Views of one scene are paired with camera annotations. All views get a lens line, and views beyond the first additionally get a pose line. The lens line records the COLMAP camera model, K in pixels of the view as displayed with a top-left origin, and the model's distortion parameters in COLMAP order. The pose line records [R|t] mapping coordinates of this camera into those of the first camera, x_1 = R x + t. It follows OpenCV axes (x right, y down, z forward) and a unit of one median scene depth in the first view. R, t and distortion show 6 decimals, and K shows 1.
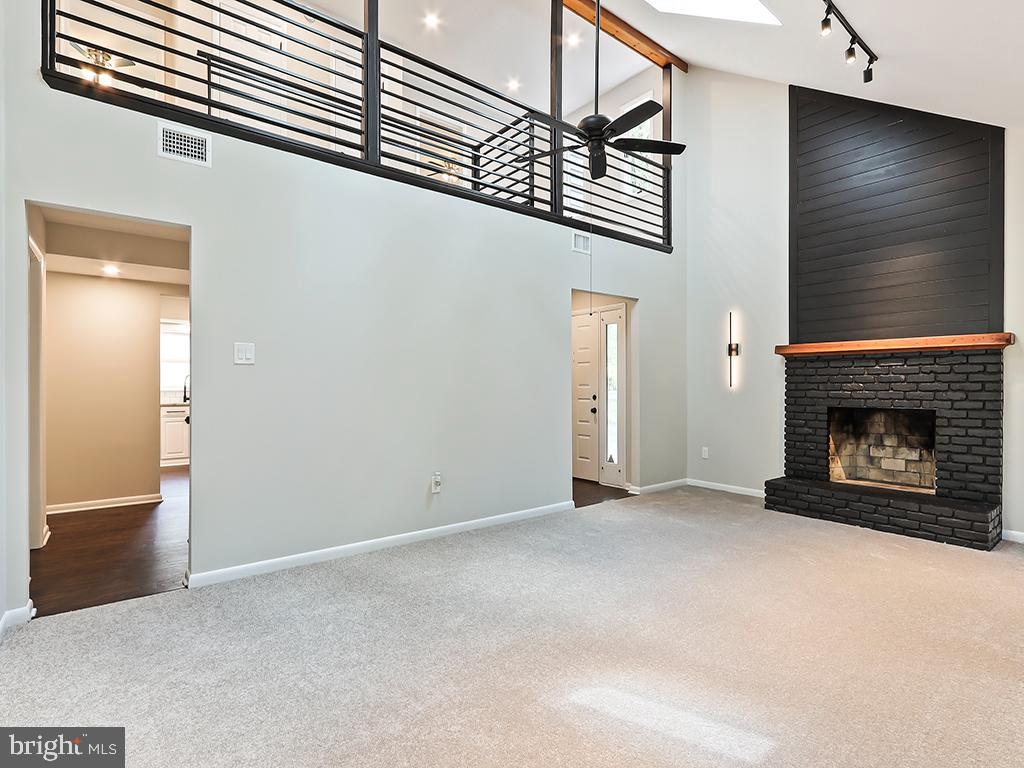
lens RADIAL K [[507.8, 0, 504.9], [0, 507.8, 387.5], [0, 0, 1]] dist [-0.002744, -0.000335]
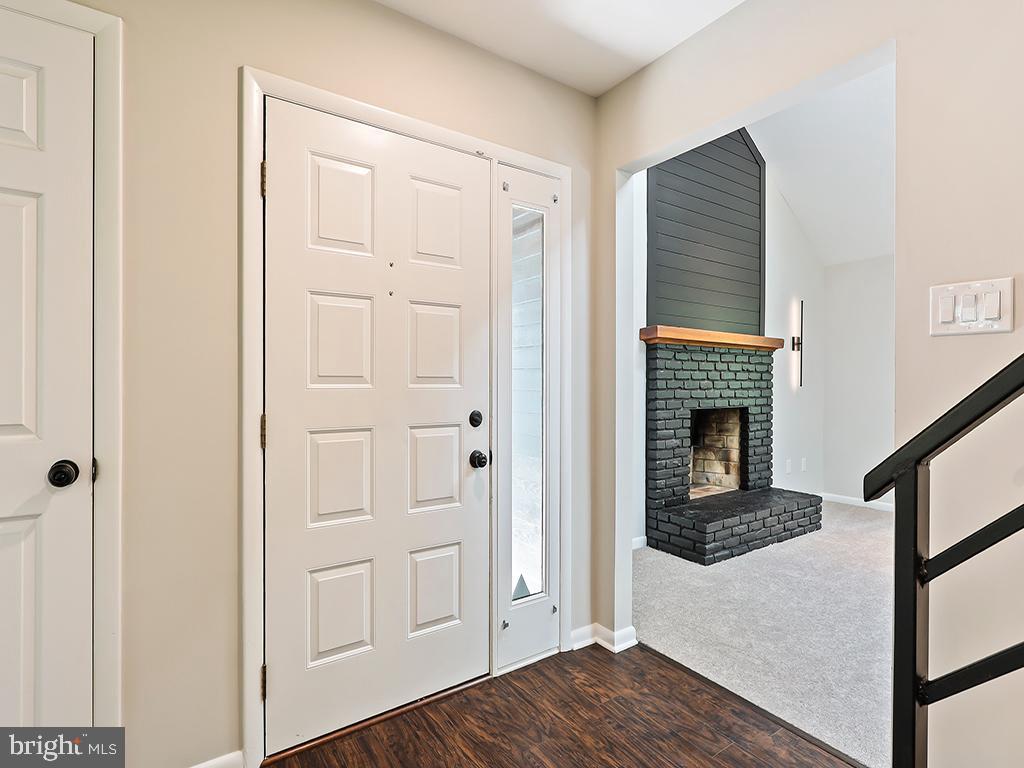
lens RADIAL K [[507.8, 0, 504.9], [0, 507.8, 387.5], [0, 0, 1]] dist [-0.002744, -0.000335]
pose [[0.079022, -0.007536, 0.996844, -0.179086], [0.002076, 0.999971, 0.007395, -0.003339], [-0.996871, 0.001485, 0.079036, 1.196759]]
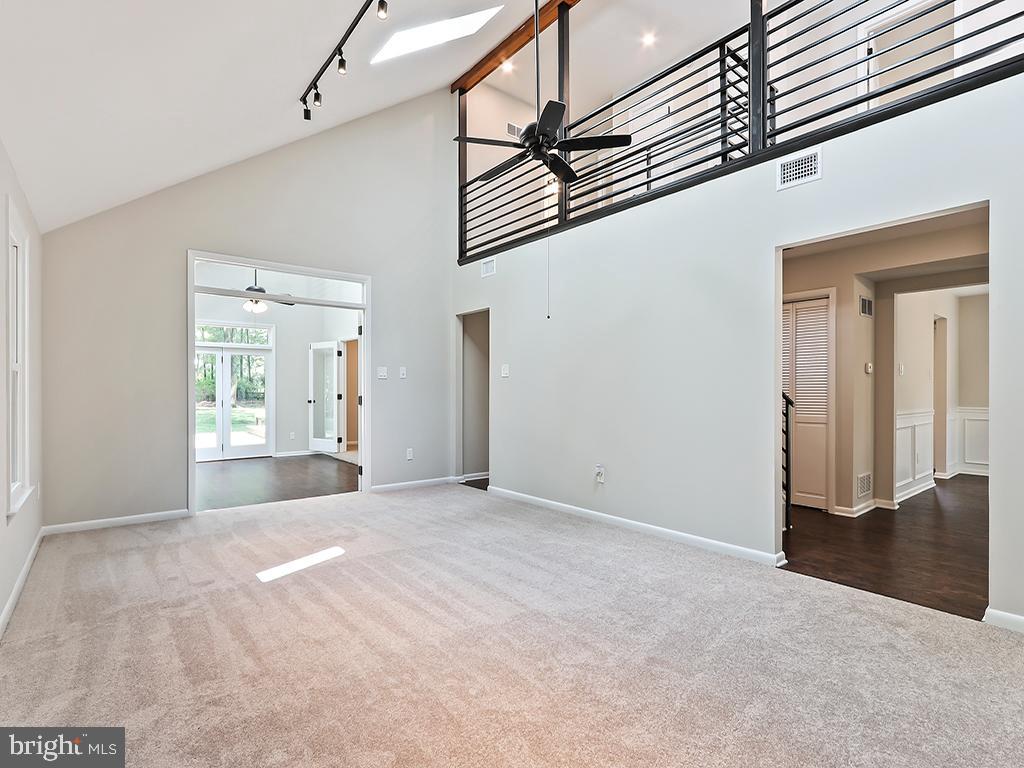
lens RADIAL K [[507.8, 0, 504.9], [0, 507.8, 387.5], [0, 0, 1]] dist [-0.002744, -0.000335]
pose [[0.010518, -0.001422, -0.999944, 0.808846], [-0.002087, 0.999997, -0.001444, -0.000873], [0.999943, 0.002102, 0.010515, 0.617960]]
